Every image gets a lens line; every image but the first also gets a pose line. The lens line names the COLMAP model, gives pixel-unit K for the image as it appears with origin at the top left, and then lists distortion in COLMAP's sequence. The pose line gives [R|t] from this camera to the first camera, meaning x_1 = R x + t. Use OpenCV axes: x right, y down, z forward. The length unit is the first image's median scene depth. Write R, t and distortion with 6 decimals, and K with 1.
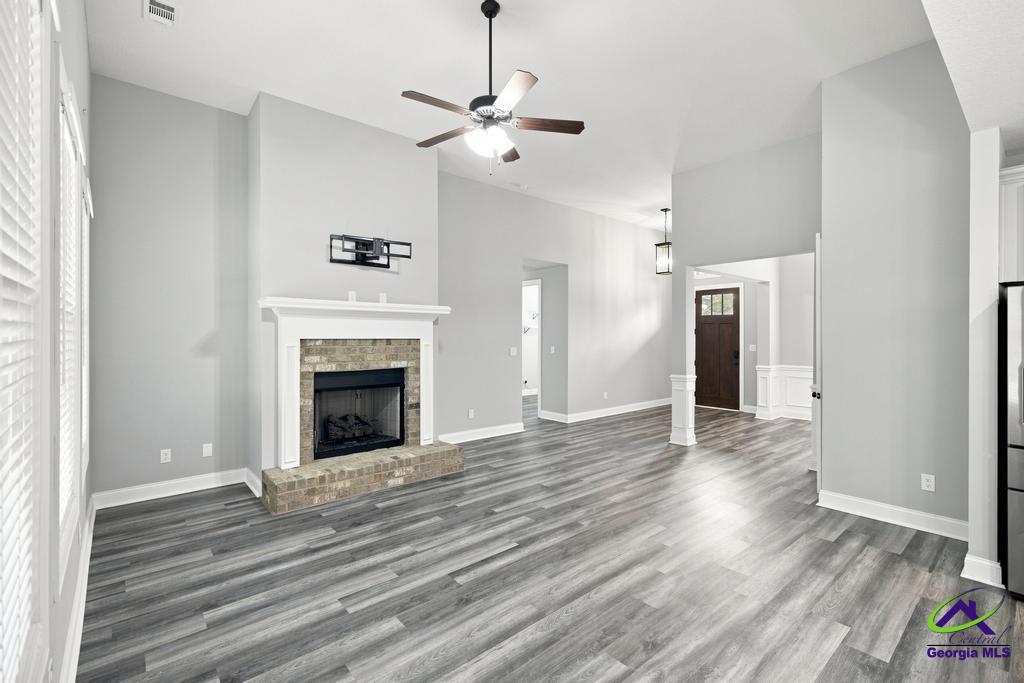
lens RADIAL K [[459.2, 0, 513.5], [0, 459.2, 336.8], [0, 0, 1]] dist [0.004576, 0.000003]
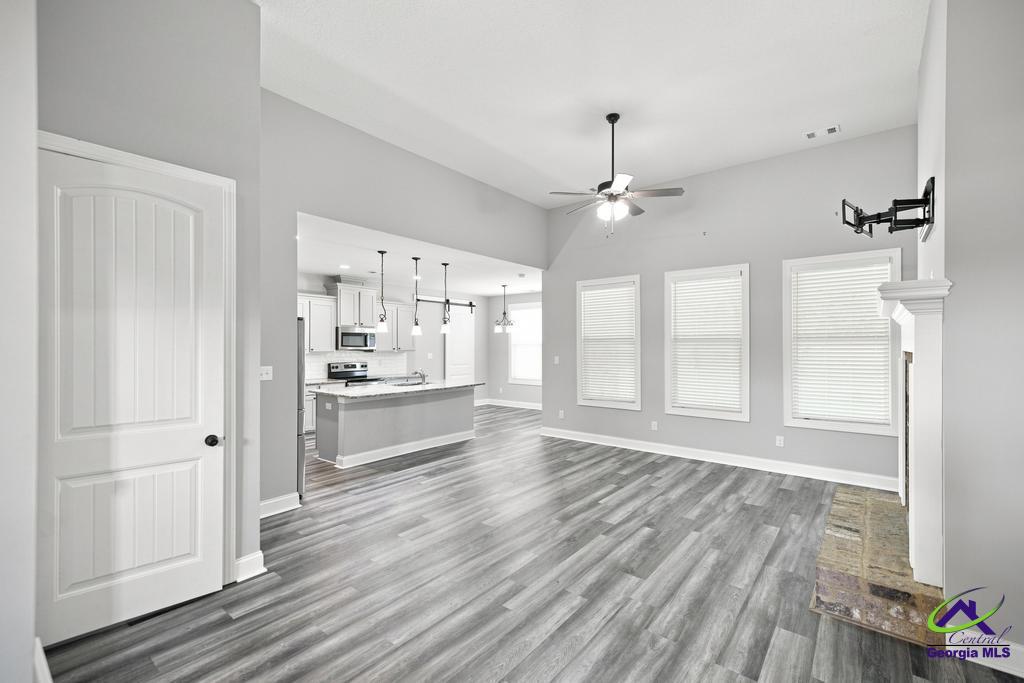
lens RADIAL K [[441.4, 0, 509.1], [0, 441.4, 344.2], [0, 0, 1]] dist [0.008749, -0.000621]
pose [[-0.984721, -0.001294, -0.174137, 0.364985], [-0.001006, 0.999998, -0.001743, -0.004753], [0.174139, -0.001541, -0.984720, 1.654611]]
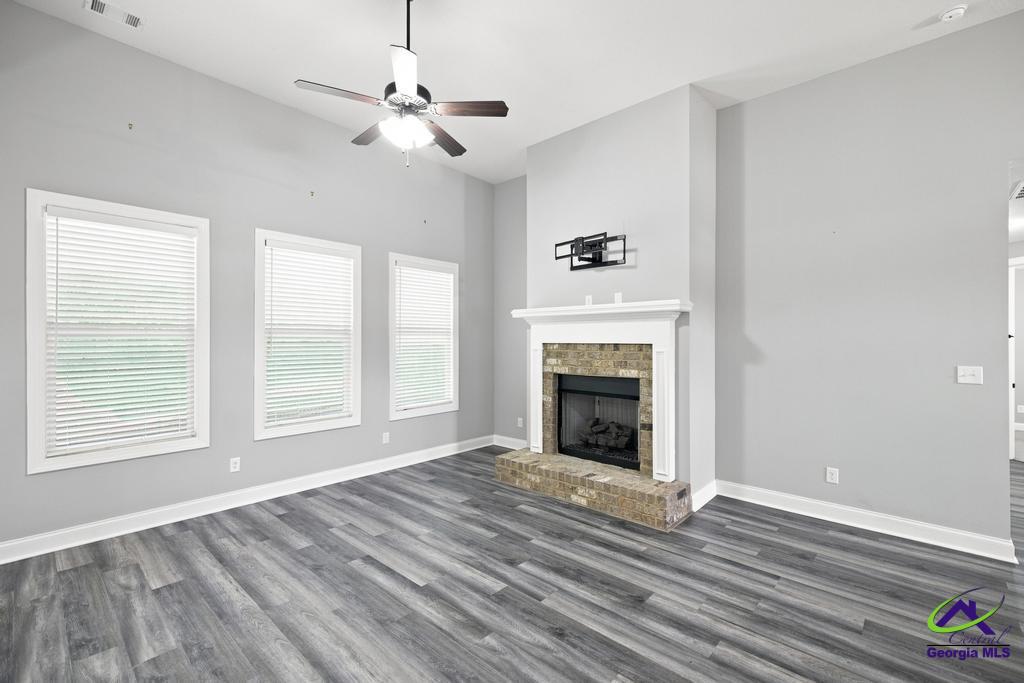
lens RADIAL K [[441.4, 0, 515.7], [0, 441.4, 339.3], [0, 0, 1]] dist [0.008749, -0.000621]
pose [[0.121519, -0.004882, -0.992577, 0.625353], [-0.003790, 0.999978, -0.005383, 0.001708], [0.992582, 0.004415, 0.121498, 0.796760]]
